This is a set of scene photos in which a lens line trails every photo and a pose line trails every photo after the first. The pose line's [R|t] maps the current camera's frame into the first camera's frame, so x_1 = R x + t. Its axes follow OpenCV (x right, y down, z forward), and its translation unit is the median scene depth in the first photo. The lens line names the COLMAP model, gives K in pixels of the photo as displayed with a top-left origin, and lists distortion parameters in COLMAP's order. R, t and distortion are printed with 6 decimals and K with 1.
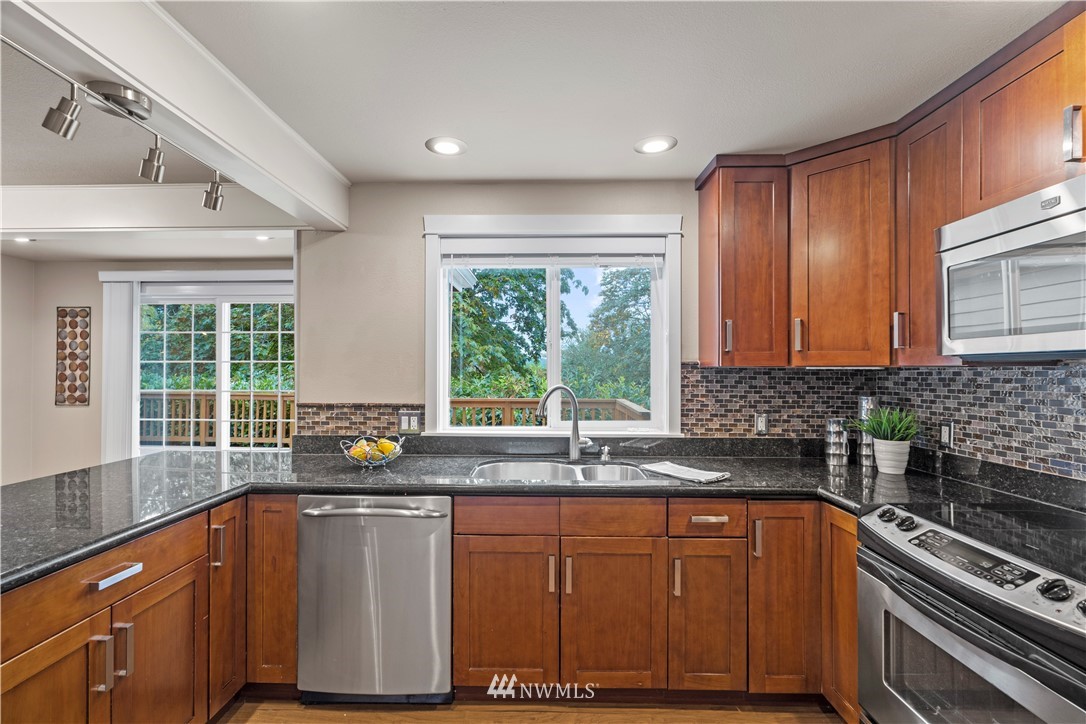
lens RADIAL K [[493.2, 0, 539.1], [0, 493.2, 368.1], [0, 0, 1]] dist [-0.008996, 0.003538]
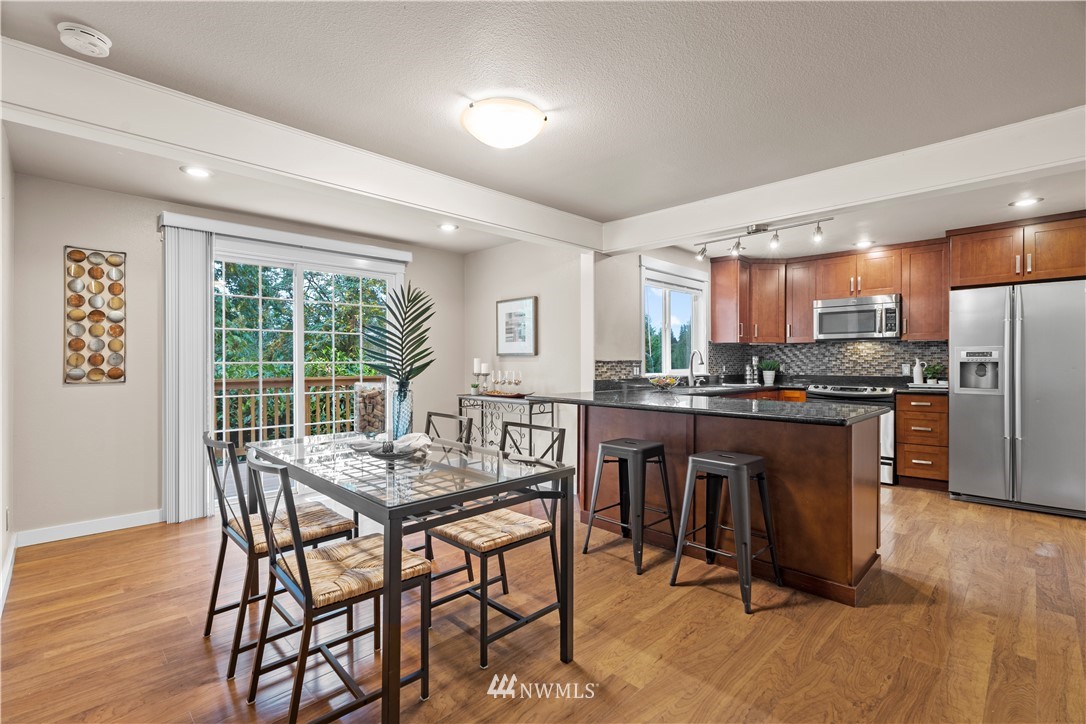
lens RADIAL K [[493.2, 0, 540.7], [0, 493.2, 361.5], [0, 0, 1]] dist [-0.008996, 0.003538]
pose [[0.697694, -0.002544, 0.716392, -2.055160], [-0.001036, 0.999989, 0.004560, 0.080256], [-0.716395, -0.003923, 0.697684, 0.010384]]
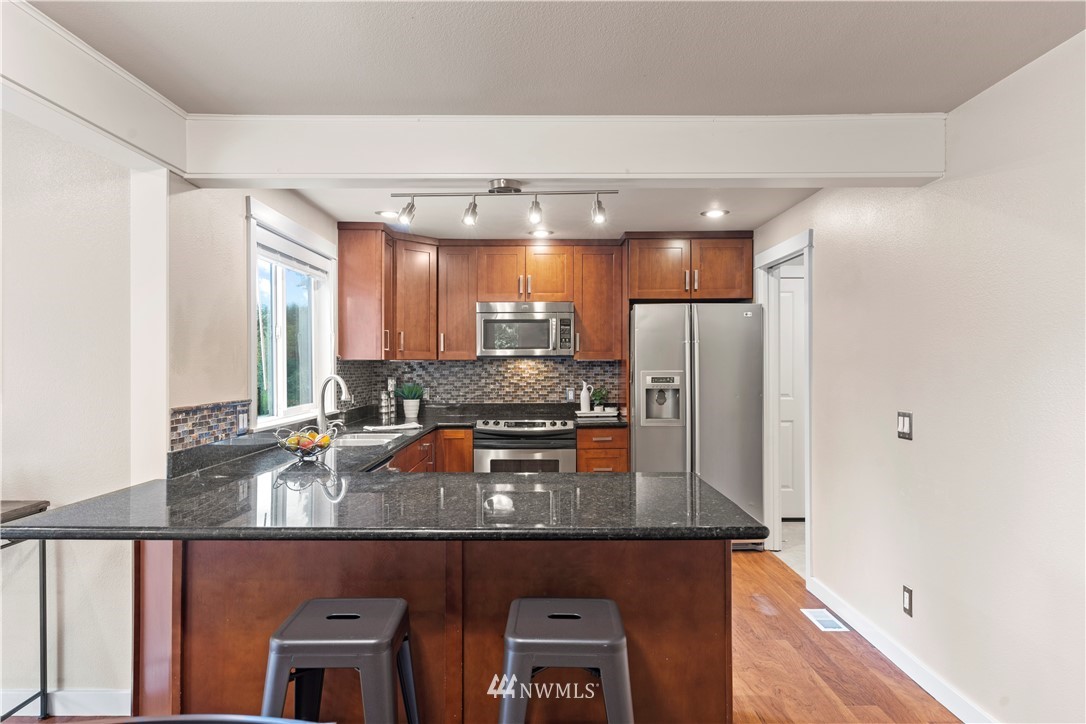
lens RADIAL K [[653.0, 0, 537.7], [0, 653.0, 361.6], [0, 0, 1]] dist [0.000674, 0.002000]
pose [[-0.015100, -0.001050, 0.999885, -1.708816], [-0.001556, 0.999998, 0.001027, -0.000407], [-0.999885, -0.001541, -0.015102, 0.550851]]
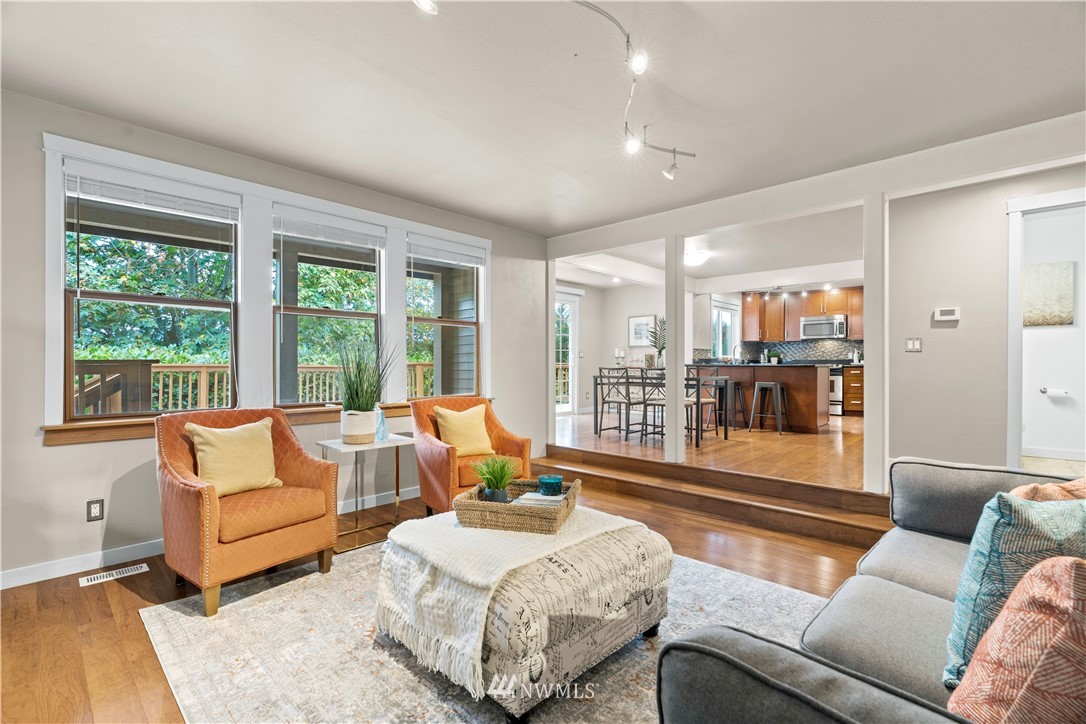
lens RADIAL K [[493.2, 0, 538.2], [0, 493.2, 362.9], [0, 0, 1]] dist [-0.008996, 0.003538]
pose [[0.676628, 0.002248, 0.736322, -4.105150], [-0.004229, 0.999991, 0.000834, 0.196237], [-0.736313, -0.003678, 0.676631, -0.488228]]
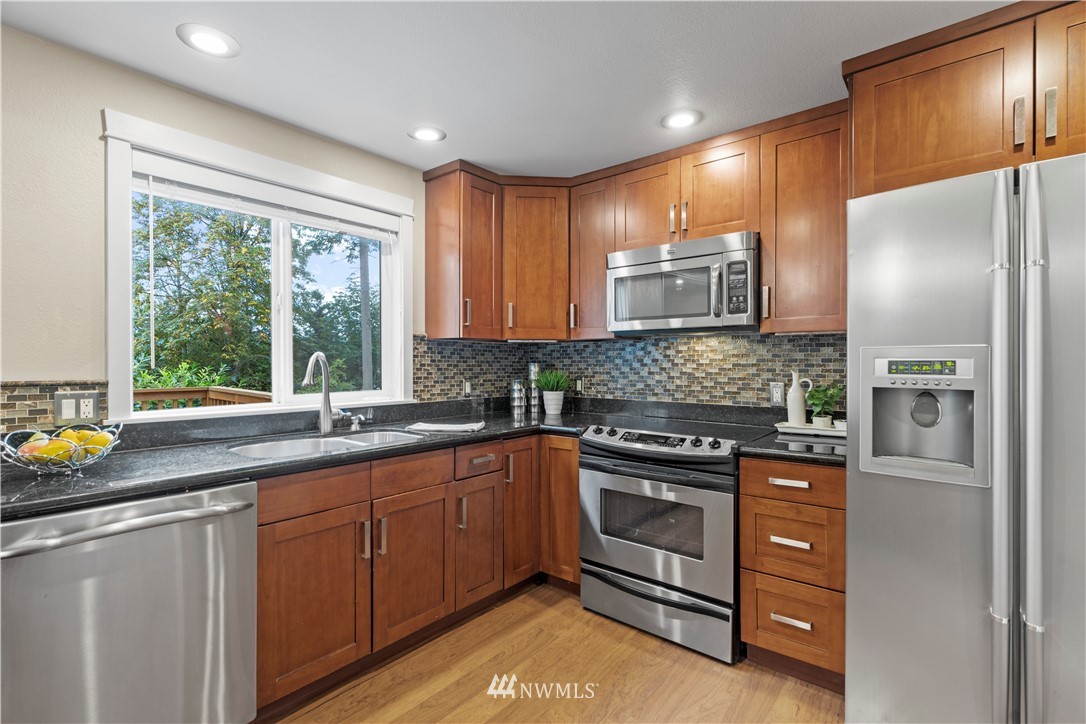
lens RADIAL K [[493.2, 0, 543.1], [0, 493.2, 362.5], [0, 0, 1]] dist [-0.008996, 0.003538]
pose [[0.627712, -0.004047, 0.778435, -0.440675], [-0.000898, 0.999982, 0.005922, 0.049947], [-0.778445, -0.004417, 0.627697, 0.097159]]
